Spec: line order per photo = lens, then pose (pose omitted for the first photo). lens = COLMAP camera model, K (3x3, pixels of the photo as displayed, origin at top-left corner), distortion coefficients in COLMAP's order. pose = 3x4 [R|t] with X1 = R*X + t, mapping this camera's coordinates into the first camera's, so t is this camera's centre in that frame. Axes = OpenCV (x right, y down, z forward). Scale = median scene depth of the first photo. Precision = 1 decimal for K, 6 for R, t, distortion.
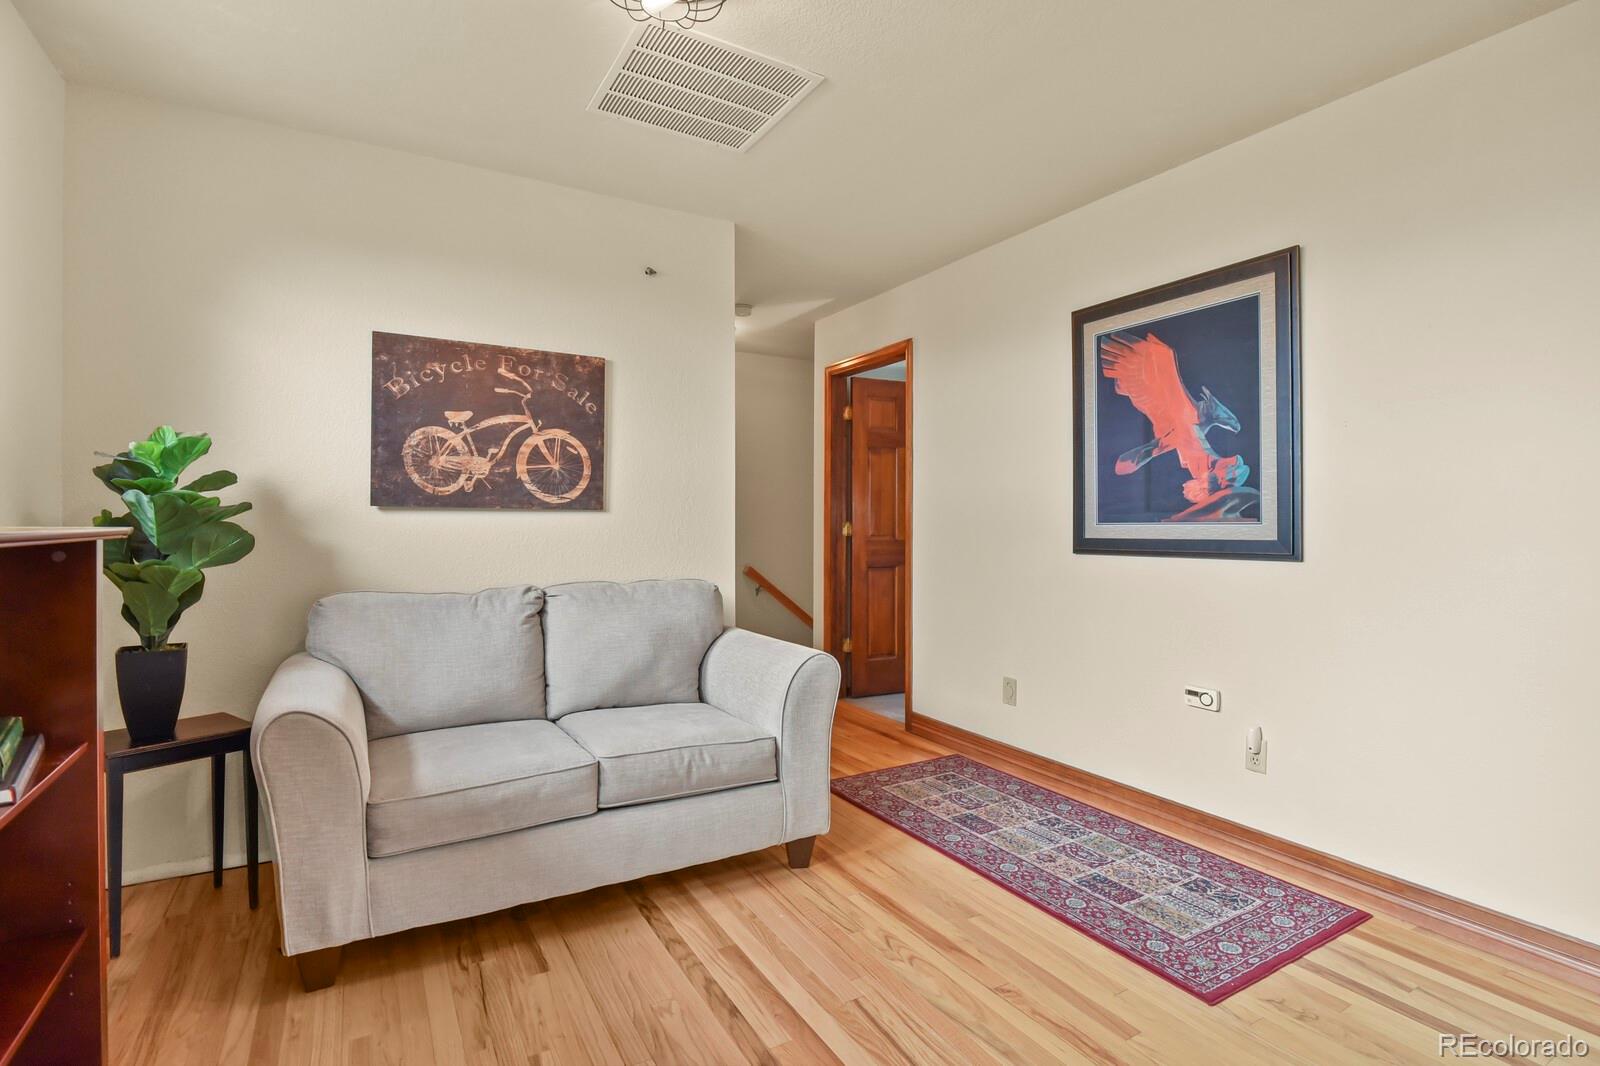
lens RADIAL K [[778.8, 0, 807.1], [0, 778.8, 528.3], [0, 0, 1]] dist [-0.001190, -0.006203]
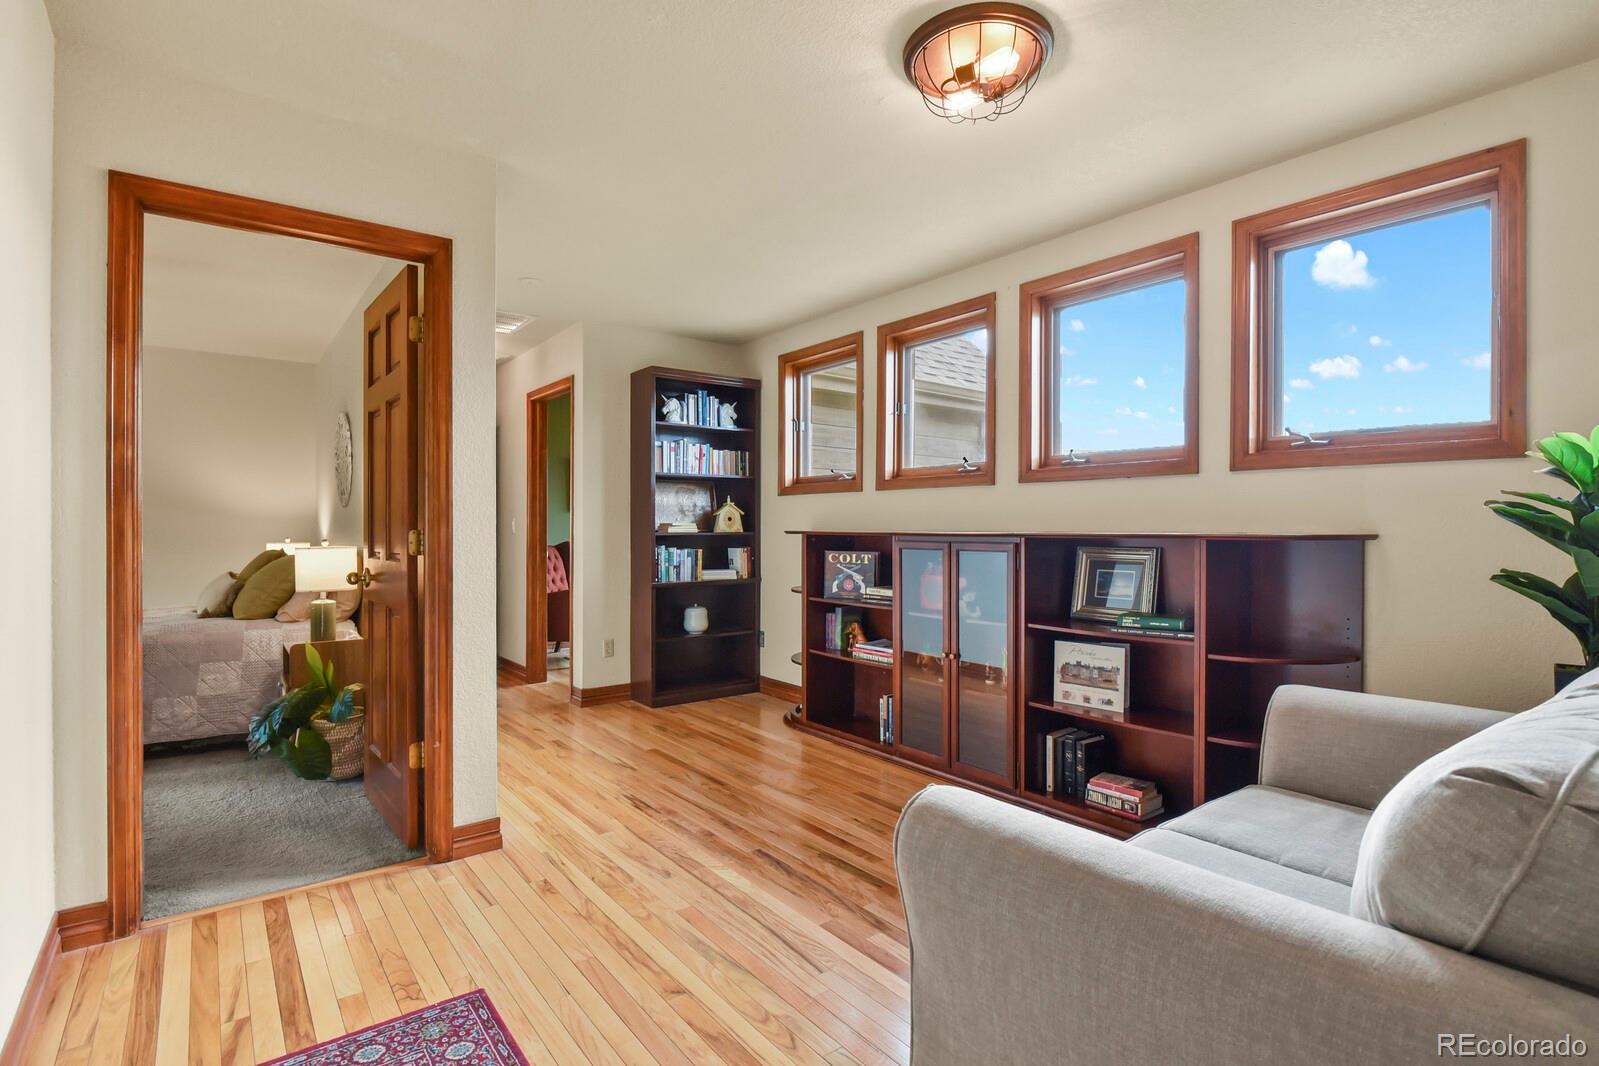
lens RADIAL K [[778.4, 0, 806.6], [0, 778.4, 528.3], [0, 0, 1]] dist [-0.001190, -0.006203]
pose [[-0.990527, 0.003356, -0.137279, 0.223346], [0.003187, 0.999994, 0.001452, -0.002031], [0.137283, 0.001001, -0.990531, 2.022379]]
